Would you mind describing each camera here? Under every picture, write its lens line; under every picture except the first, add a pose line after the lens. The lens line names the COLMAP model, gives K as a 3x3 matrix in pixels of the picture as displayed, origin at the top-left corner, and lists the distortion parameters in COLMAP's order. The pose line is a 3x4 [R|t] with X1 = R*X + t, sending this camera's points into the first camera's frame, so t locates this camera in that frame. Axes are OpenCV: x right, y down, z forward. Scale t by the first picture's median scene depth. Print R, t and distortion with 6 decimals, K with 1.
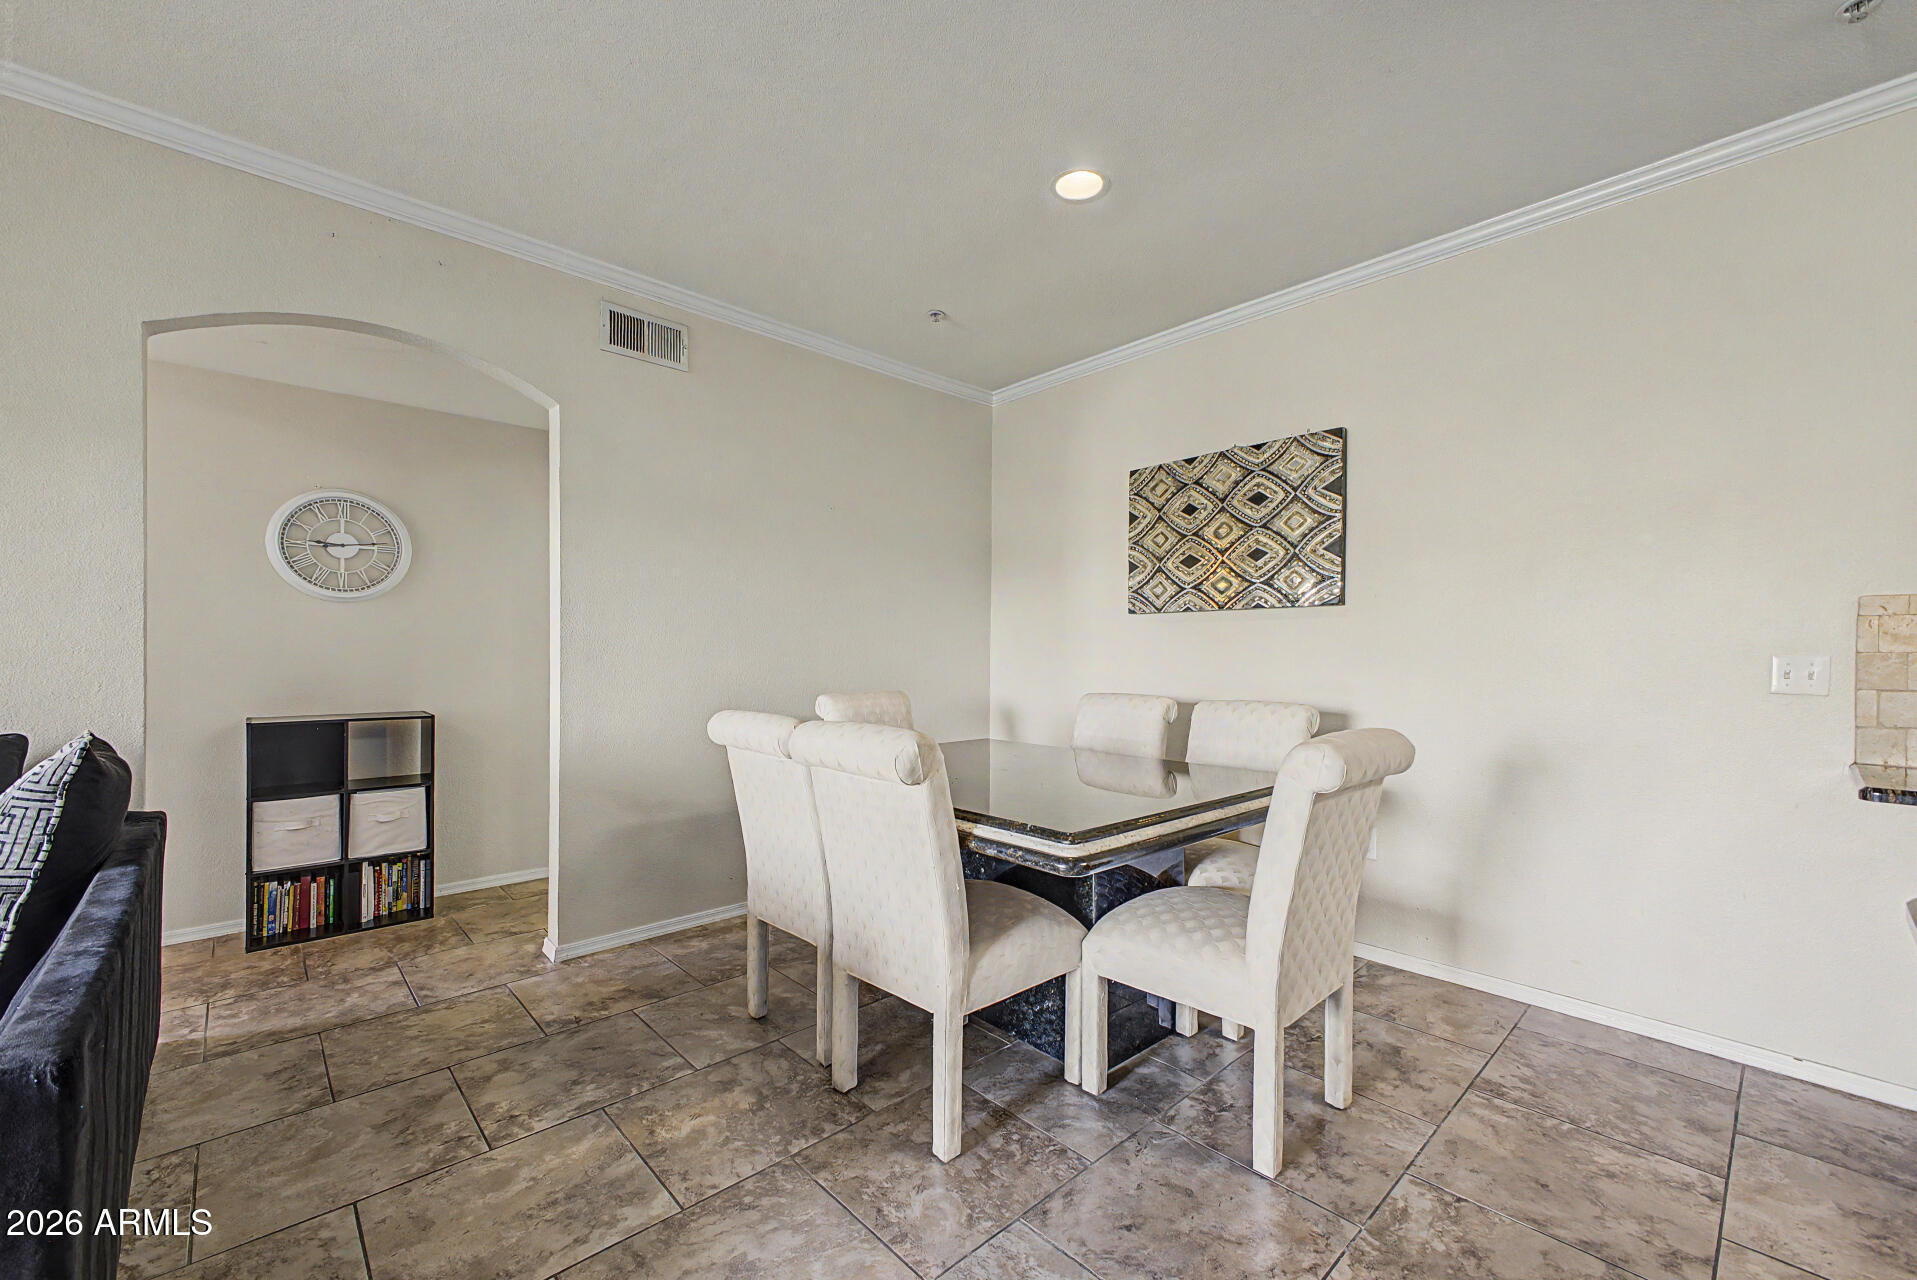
lens RADIAL K [[766.0, 0, 976.5], [0, 766.0, 657.2], [0, 0, 1]] dist [0.016756, -0.005360]
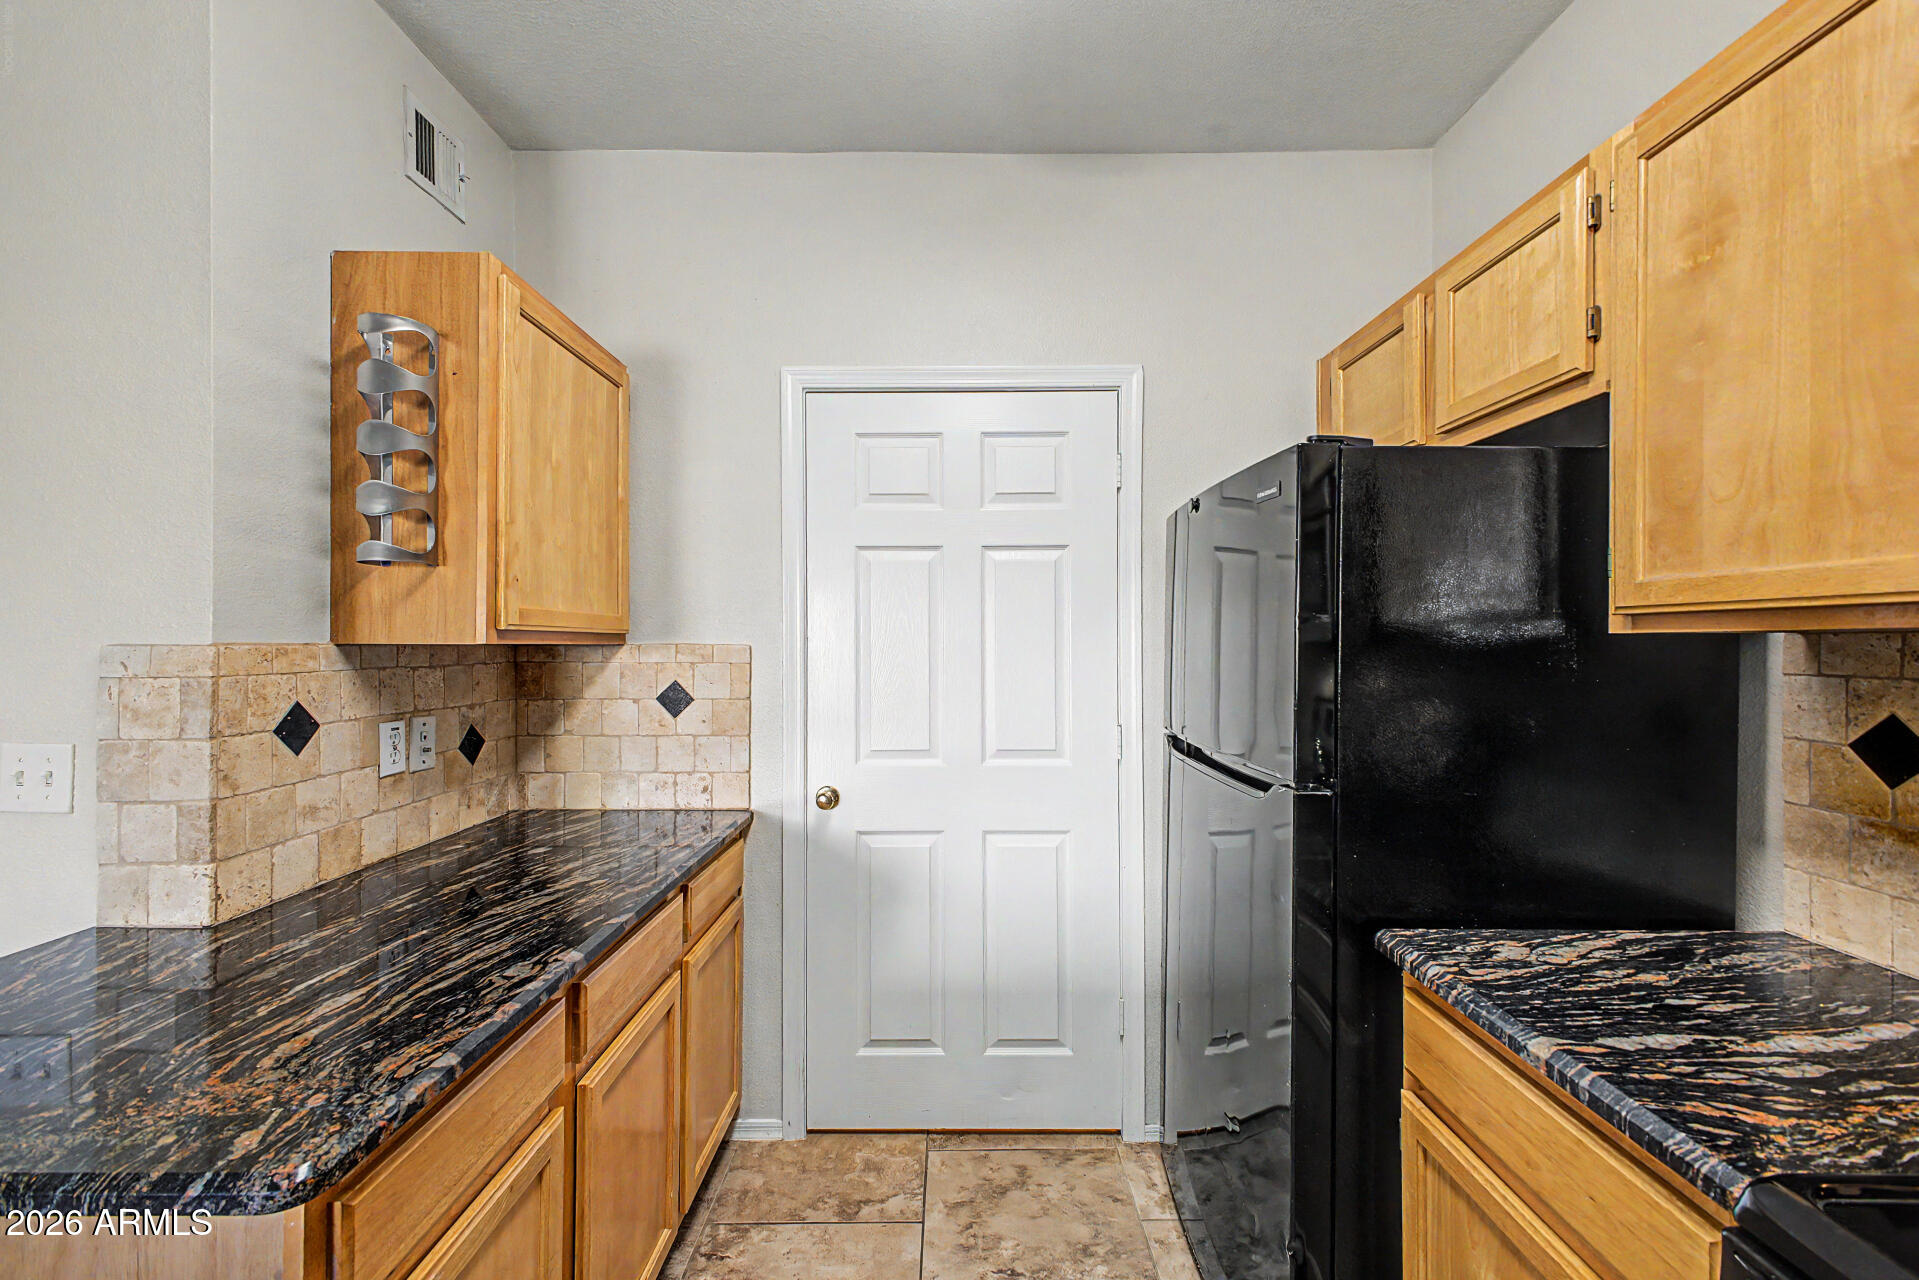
lens RADIAL K [[766.8, 0, 959.8], [0, 766.8, 644.7], [0, 0, 1]] dist [0.016756, -0.005360]
pose [[0.687087, -0.009561, 0.726512, 0.777057], [0.009674, 0.999945, 0.004011, -0.050013], [-0.726511, 0.004273, 0.687142, 0.075885]]
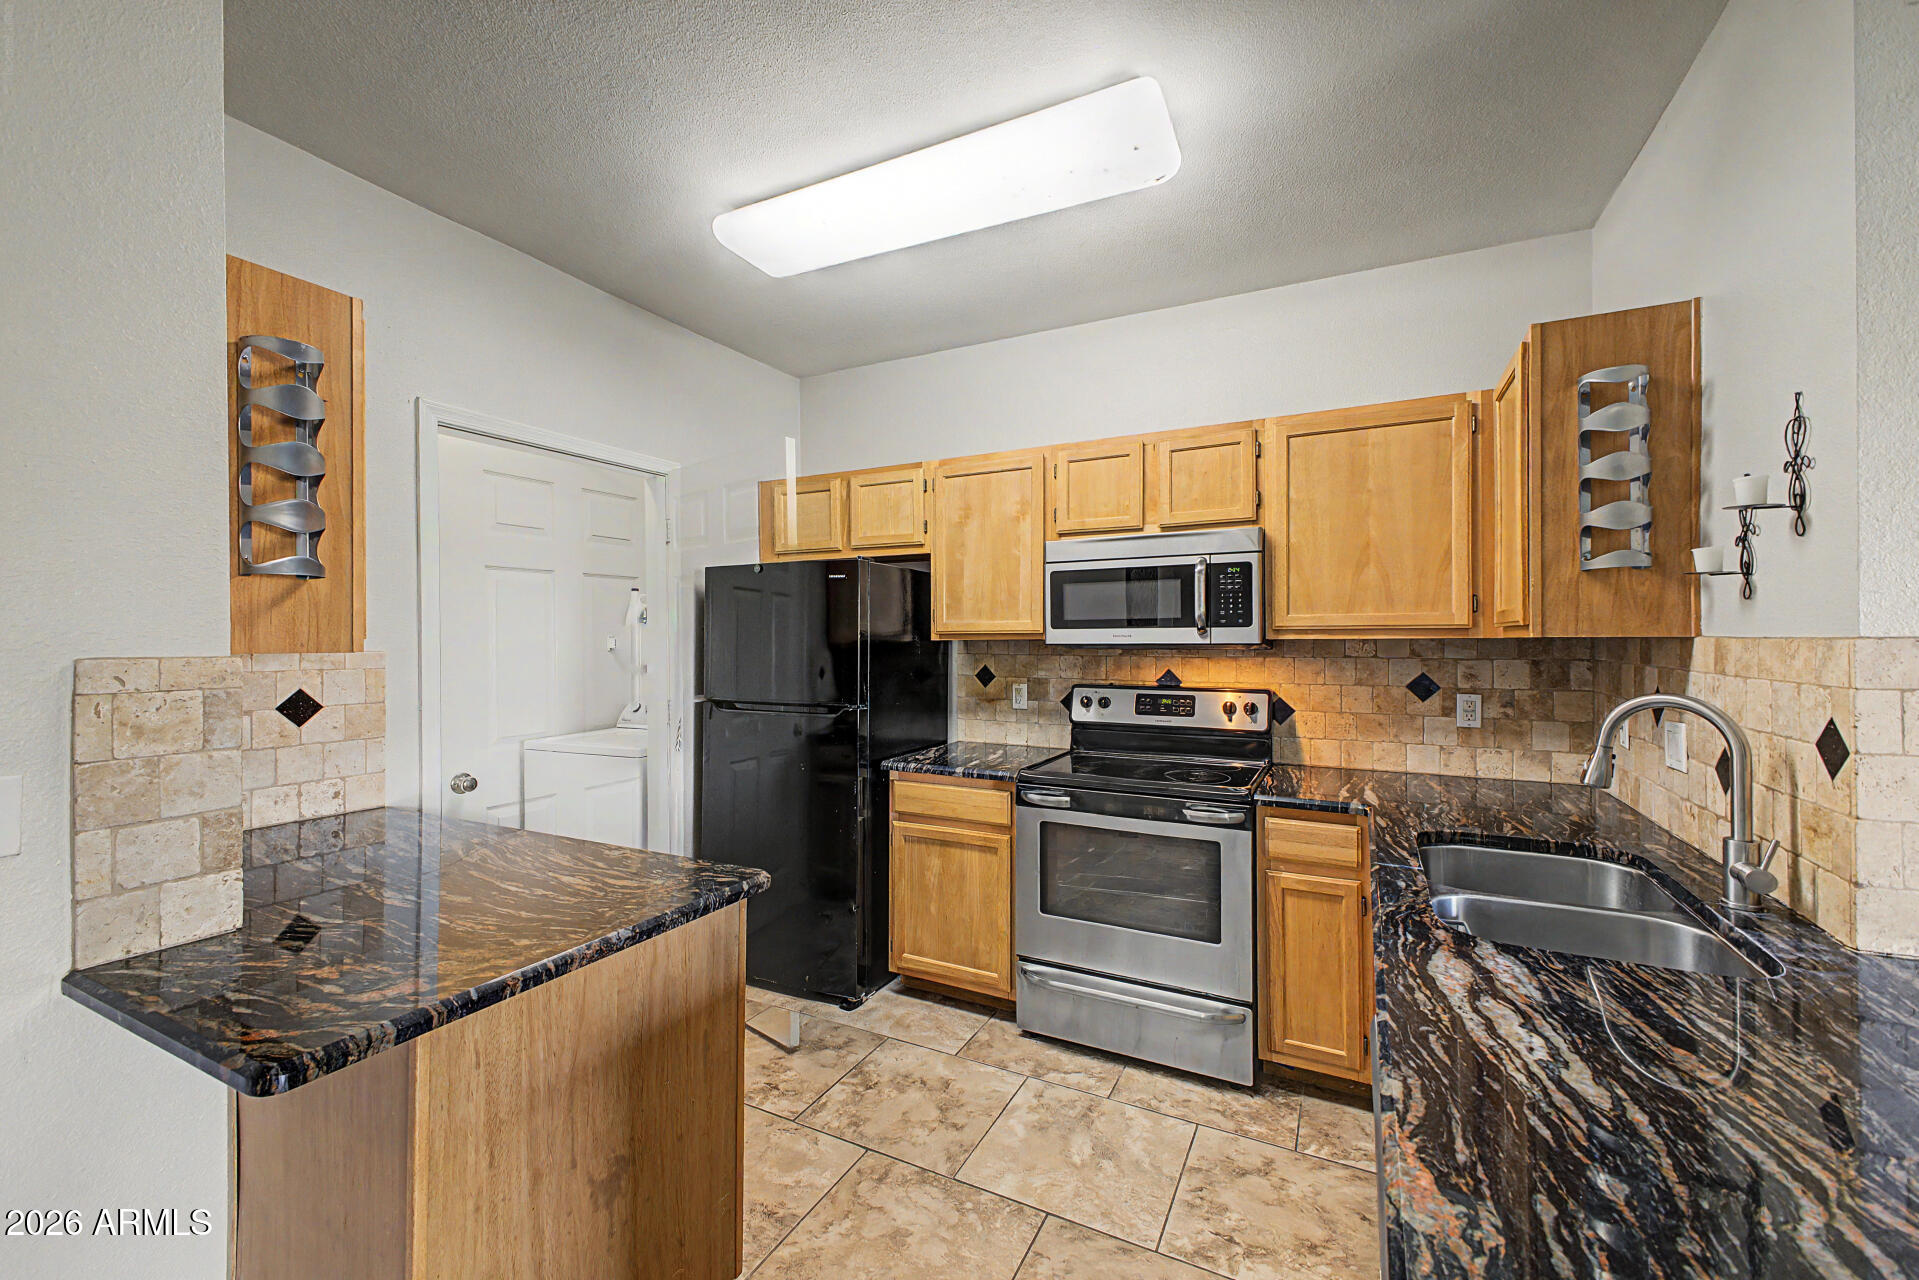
lens RADIAL K [[766.8, 0, 968.9], [0, 766.8, 636.8], [0, 0, 1]] dist [0.016756, -0.005360]
pose [[-0.335140, -0.003542, 0.942162, 0.284240], [0.008158, 0.999945, 0.006661, -0.062020], [-0.942133, 0.009919, -0.335092, 0.400390]]
